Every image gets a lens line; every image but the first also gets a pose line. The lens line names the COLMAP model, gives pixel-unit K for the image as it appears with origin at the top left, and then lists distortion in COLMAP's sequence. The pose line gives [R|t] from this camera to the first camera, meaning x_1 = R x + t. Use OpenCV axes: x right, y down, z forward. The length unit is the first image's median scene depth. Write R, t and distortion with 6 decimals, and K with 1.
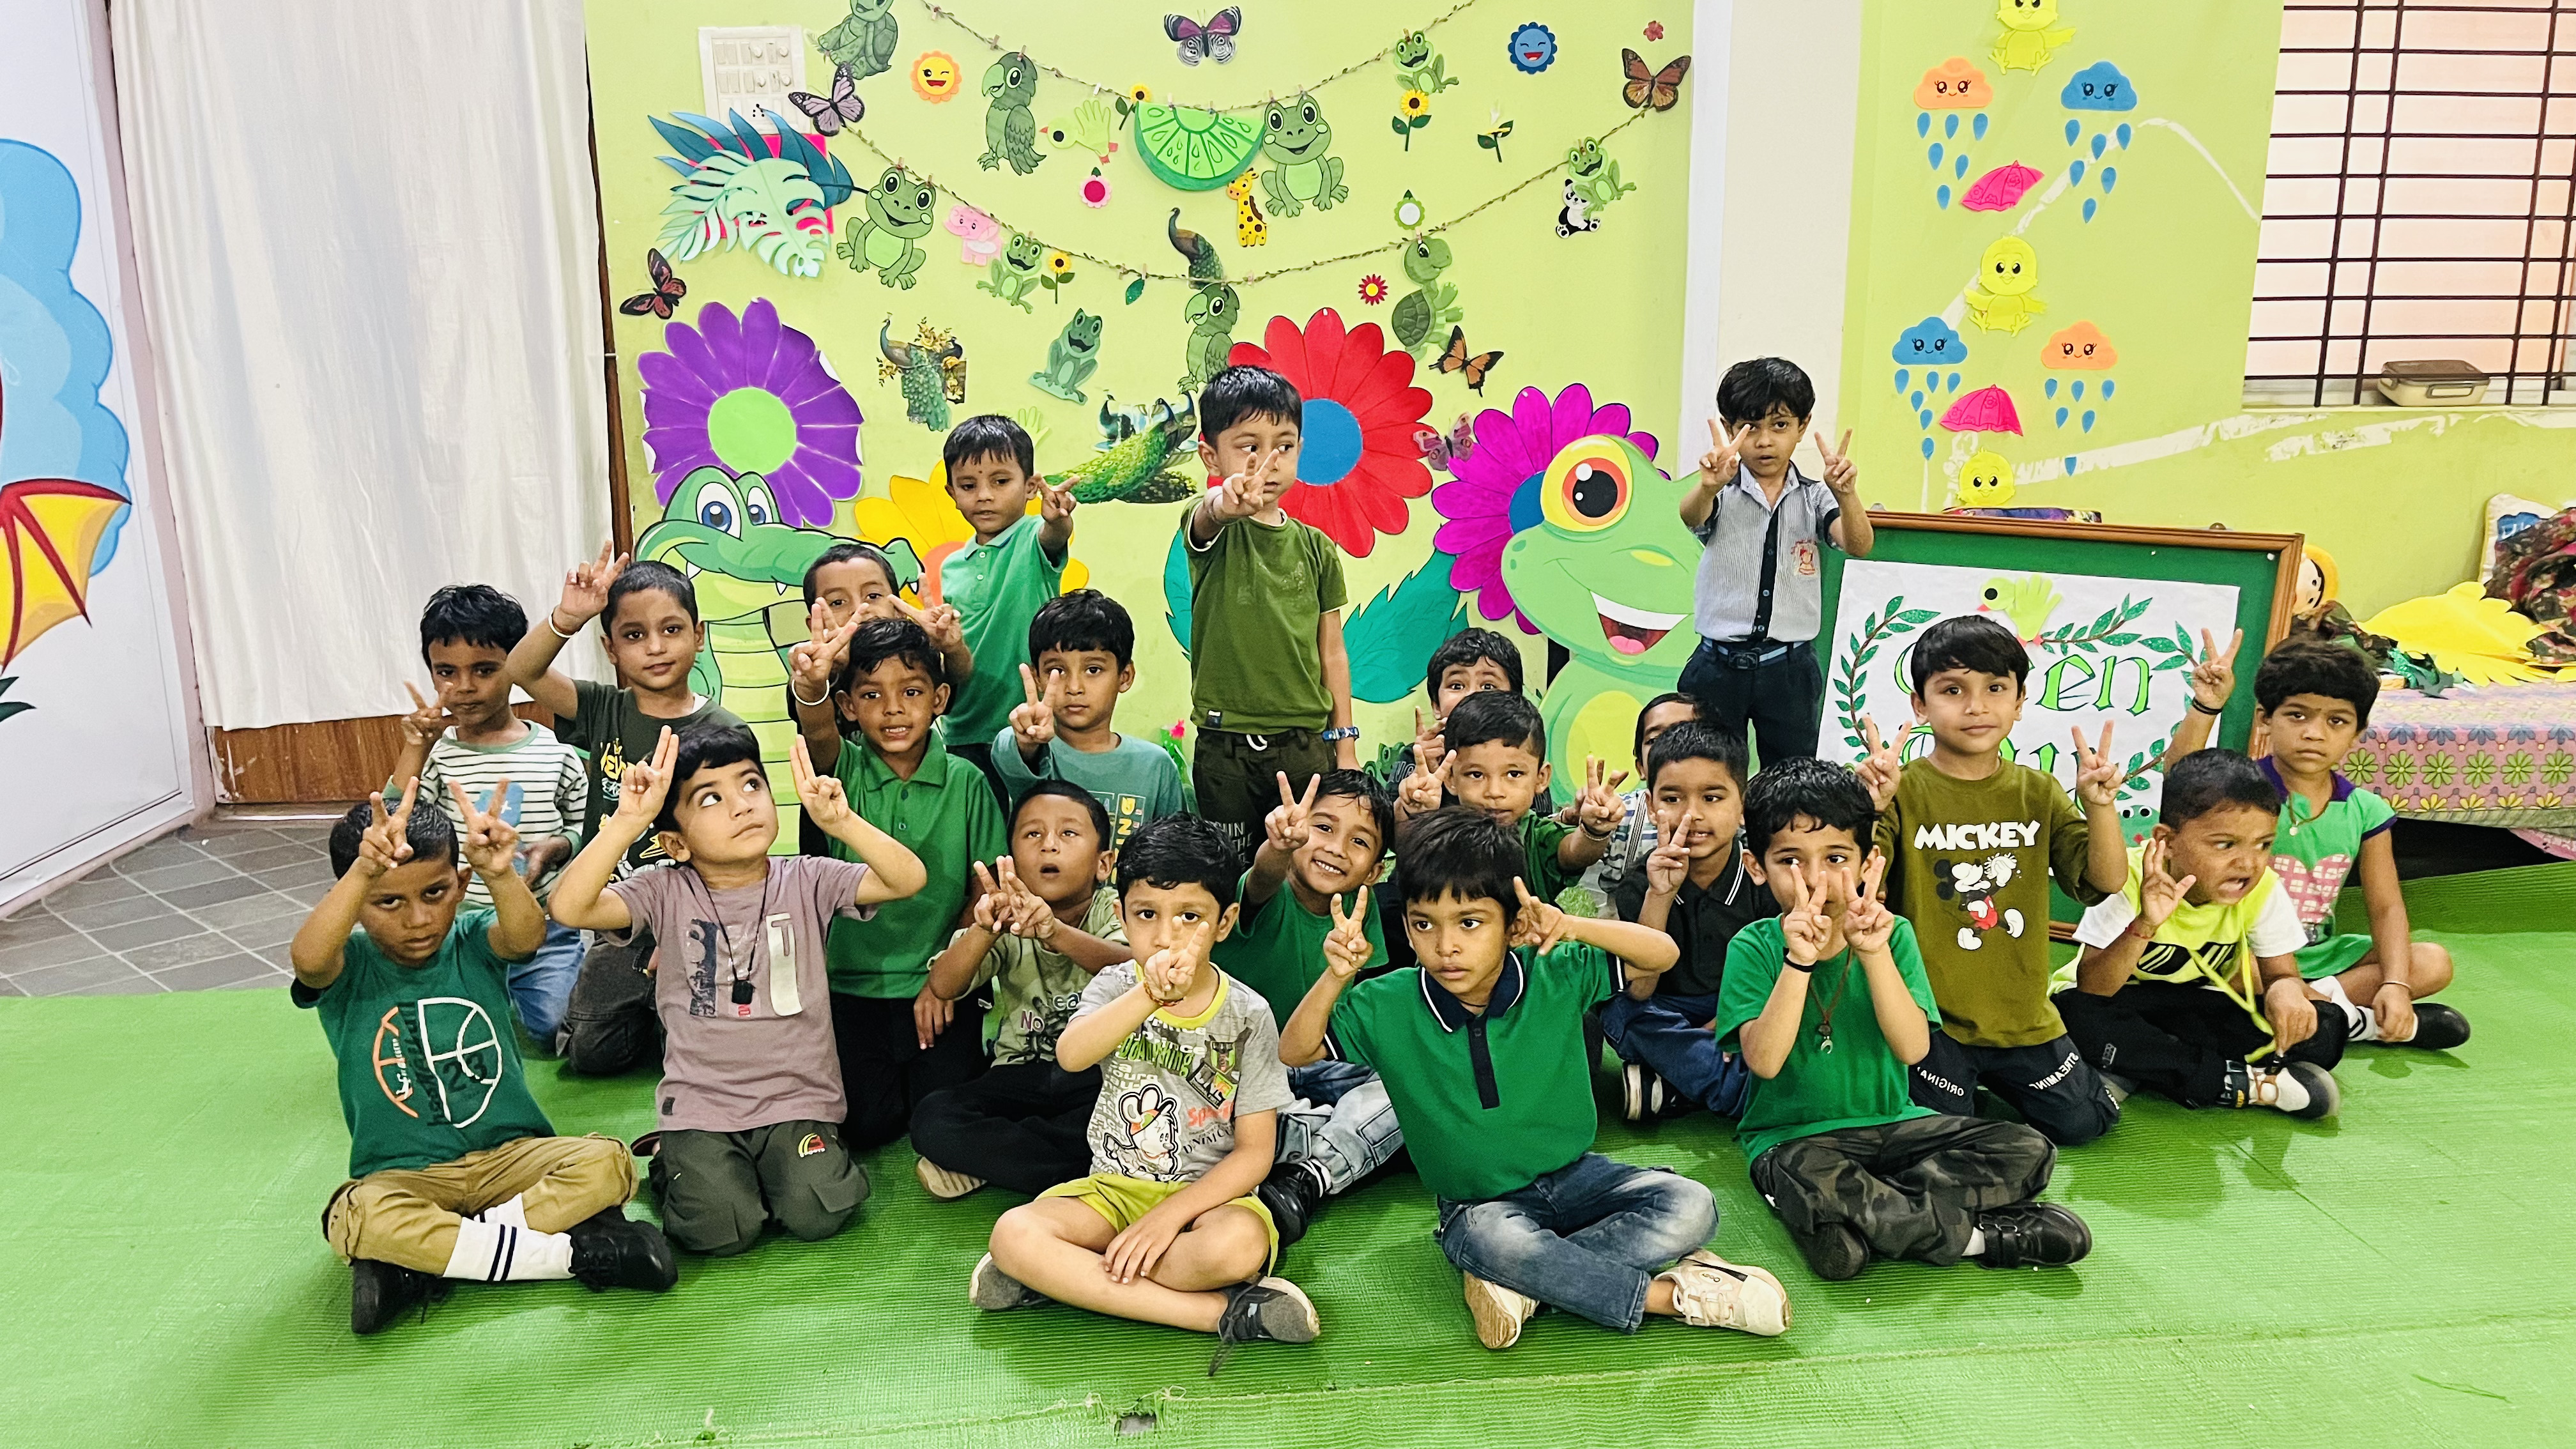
lens RADIAL K [[1898.0, 0, 1310.9], [0, 1898.0, 748.9], [0, 0, 1]] dist [0.057124, -0.061527]
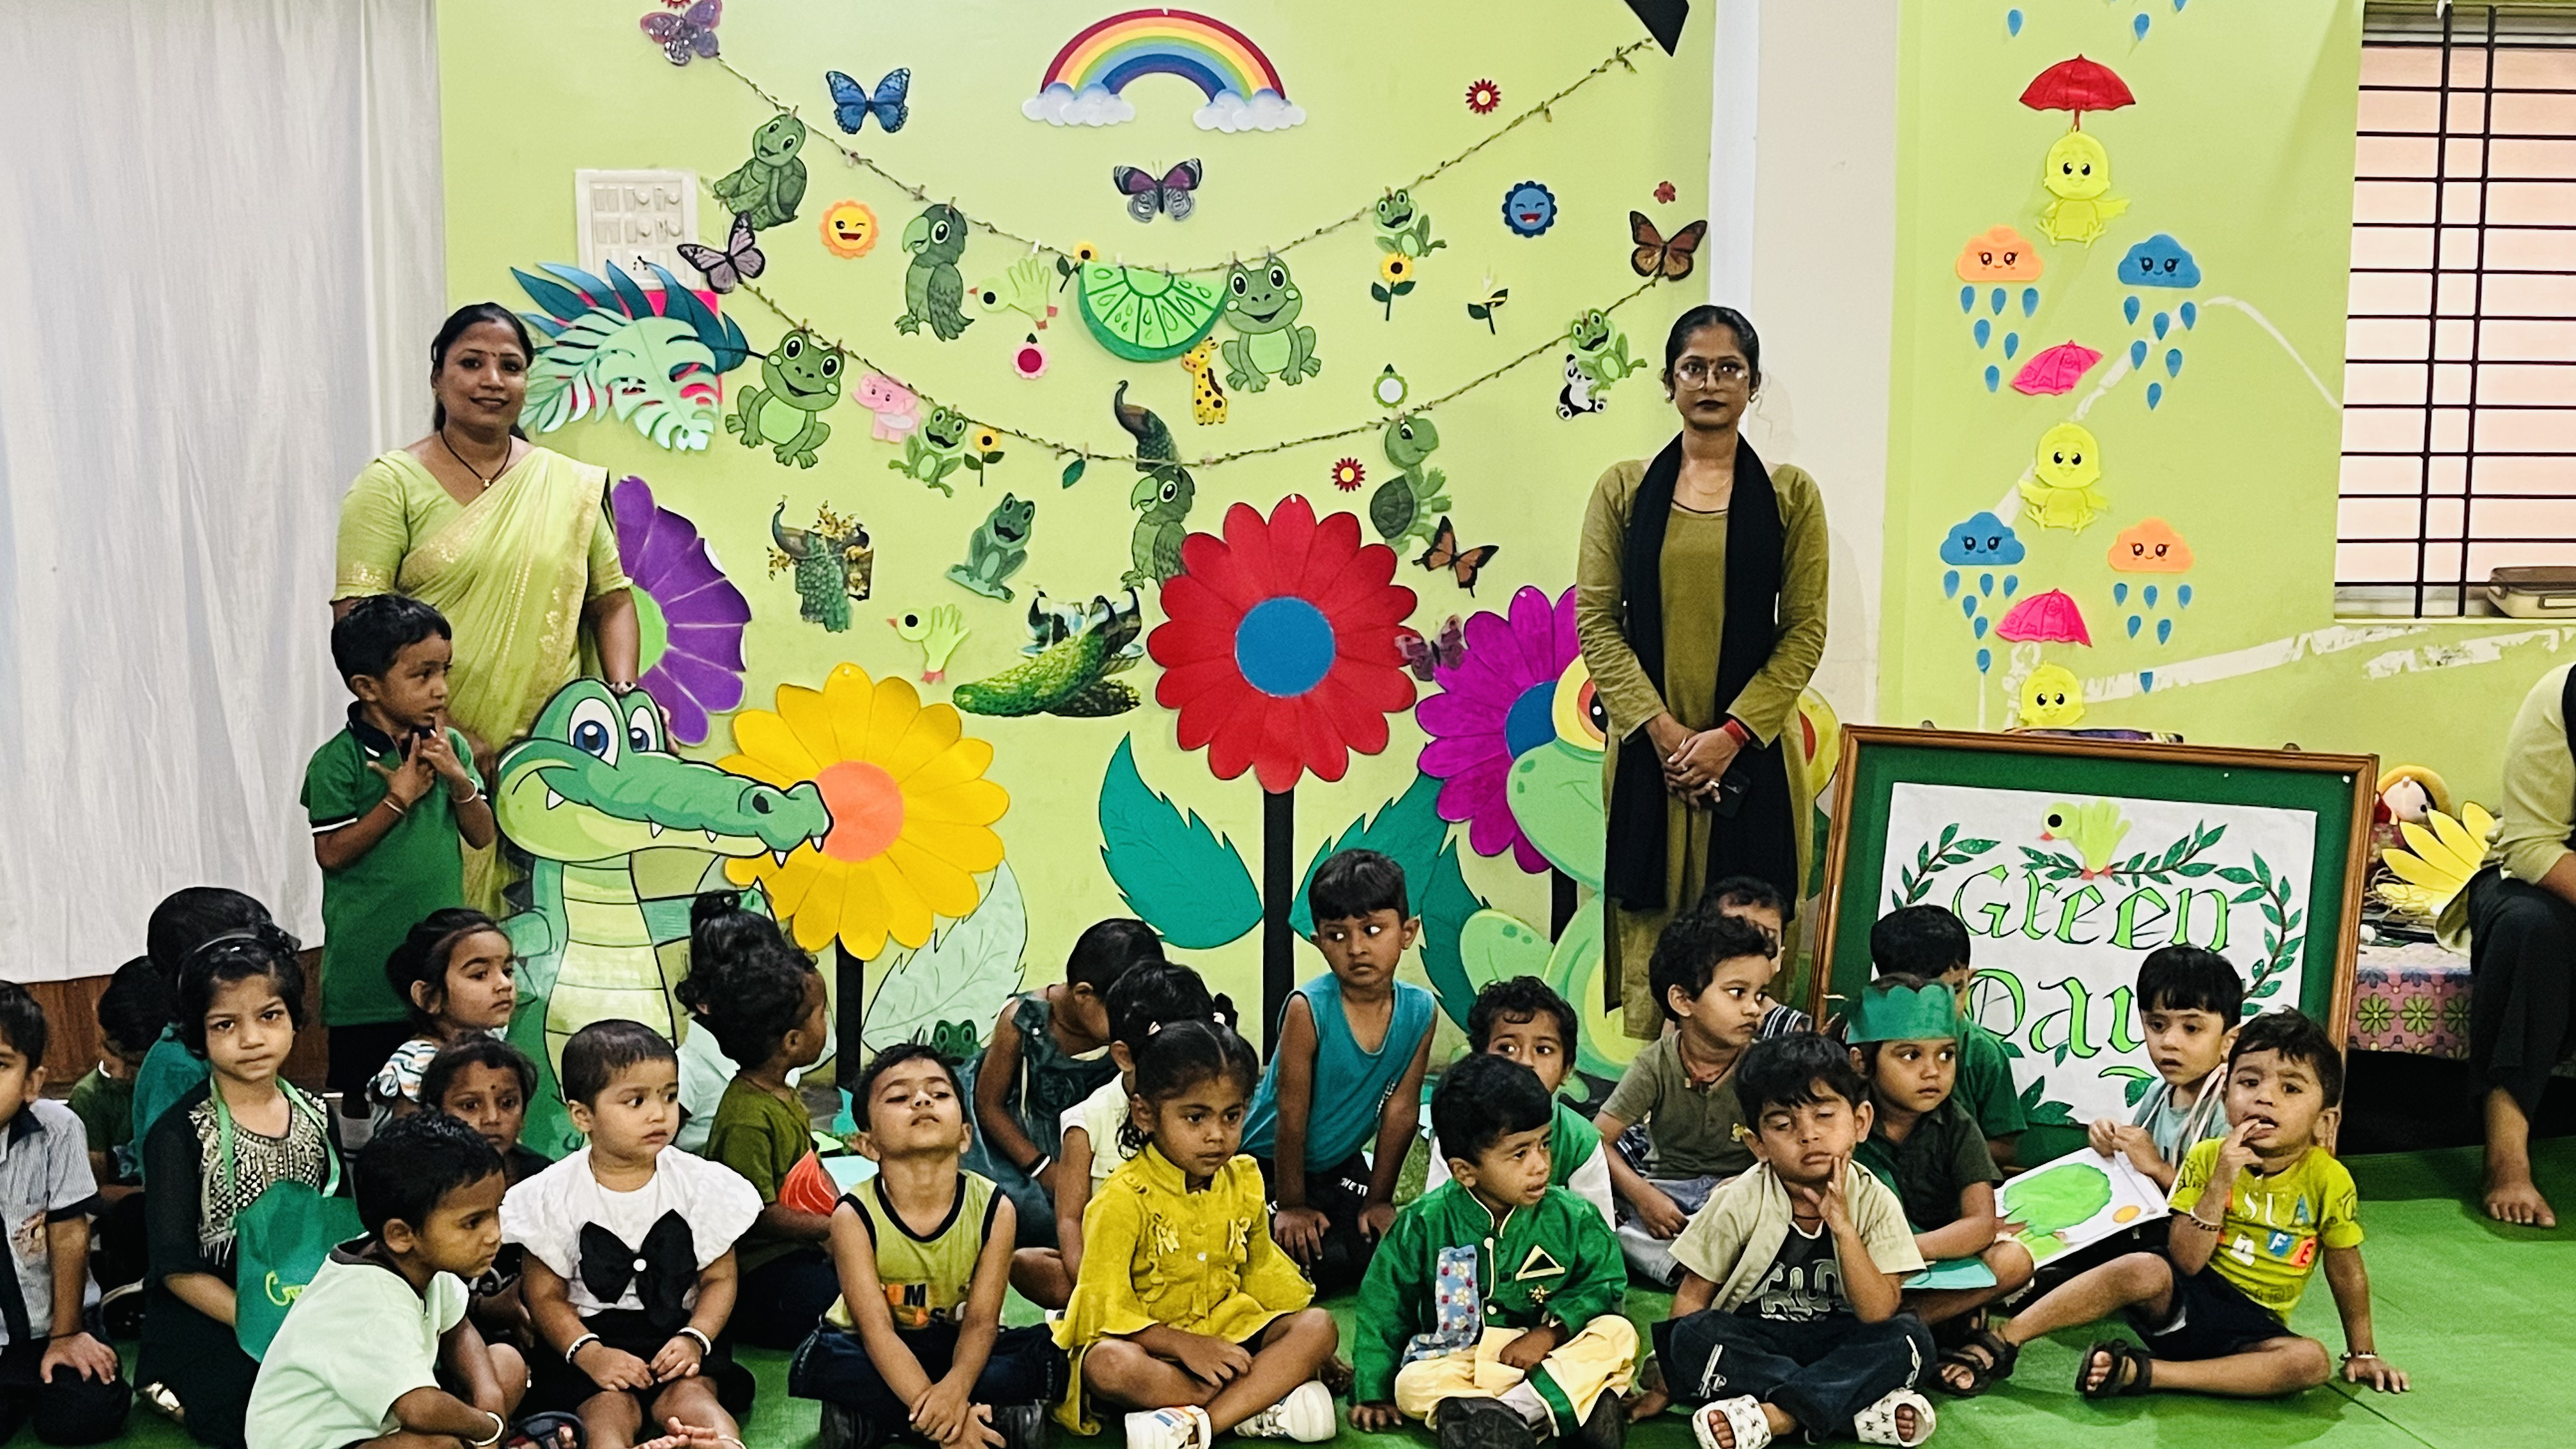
lens RADIAL K [[2866.4, 0, 1318.2], [0, 2866.4, 794.9], [0, 0, 1]] dist [0.217342, -0.861441]
pose [[0.997099, 0.003049, 0.076049, -0.081329], [0.005188, 0.994152, -0.107869, 0.045327], [-0.075933, 0.107951, 0.991252, -0.283978]]
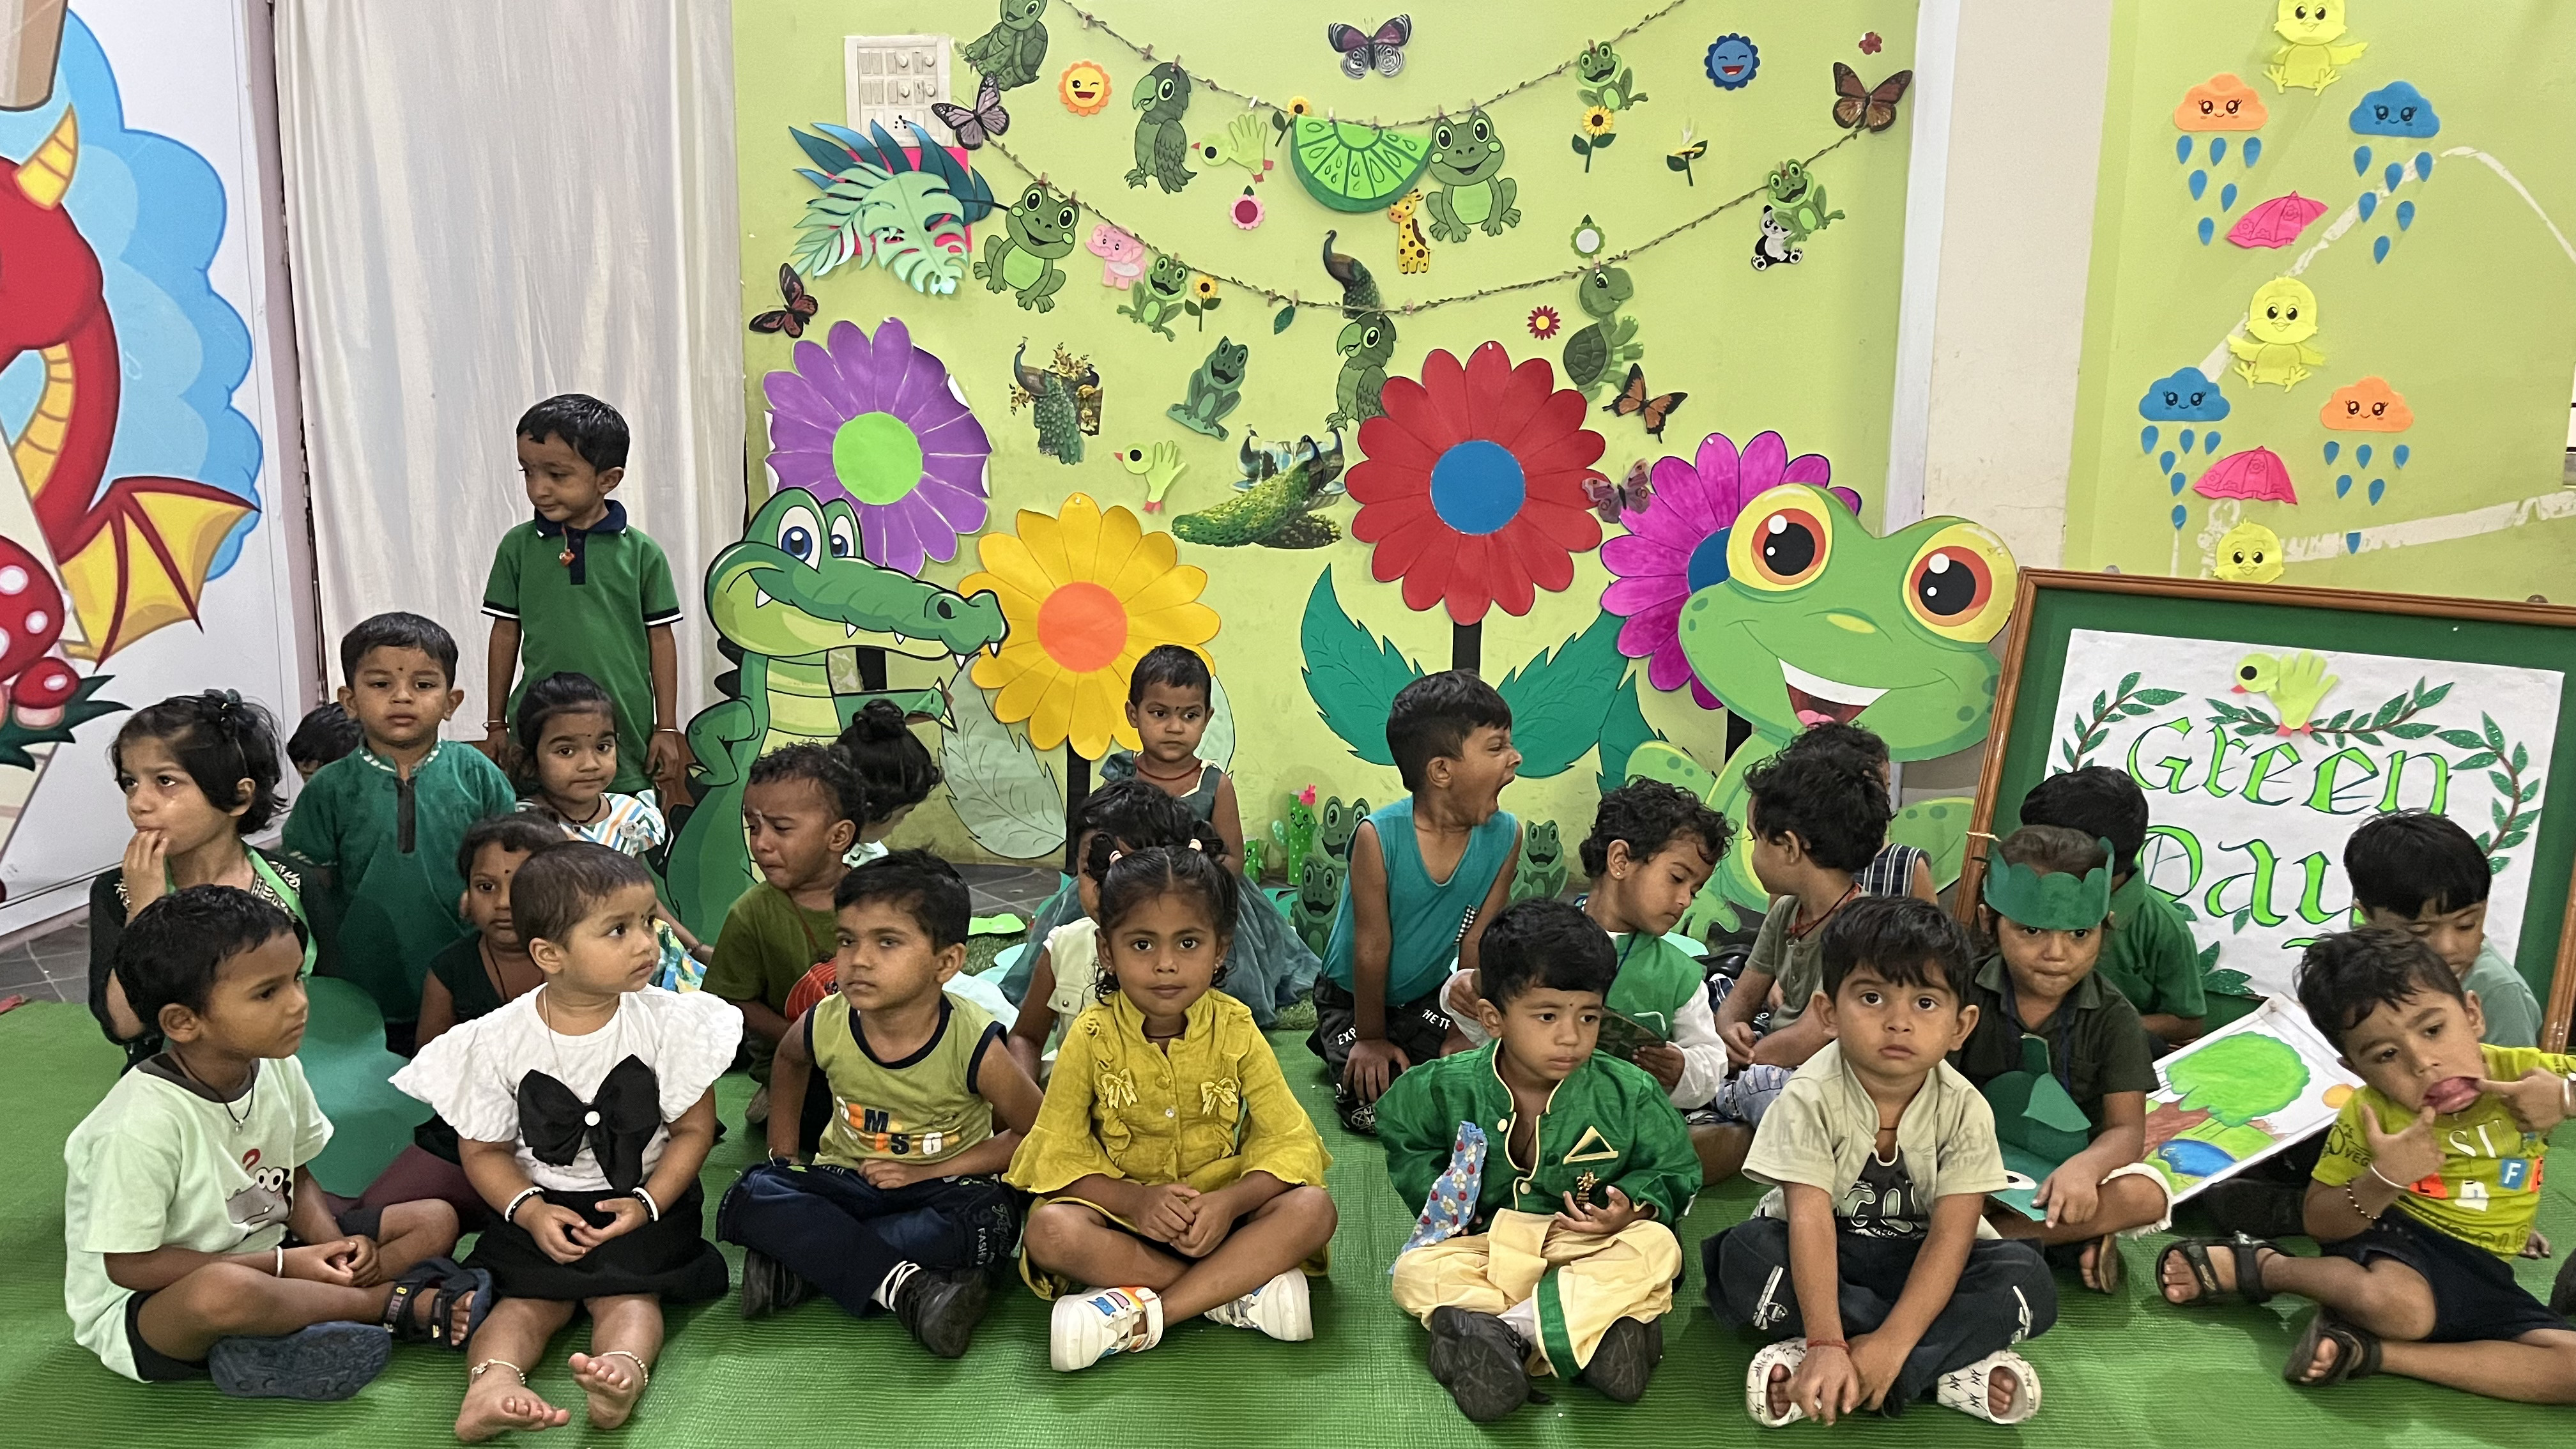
lens RADIAL K [[1898.0, 0, 1310.9], [0, 1898.0, 748.9], [0, 0, 1]] dist [0.057124, -0.061527]
pose [[0.991823, 0.046486, -0.118852, 0.040452], [-0.053547, 0.996942, -0.056918, 0.020127], [0.115843, 0.062817, 0.991279, 0.097920]]
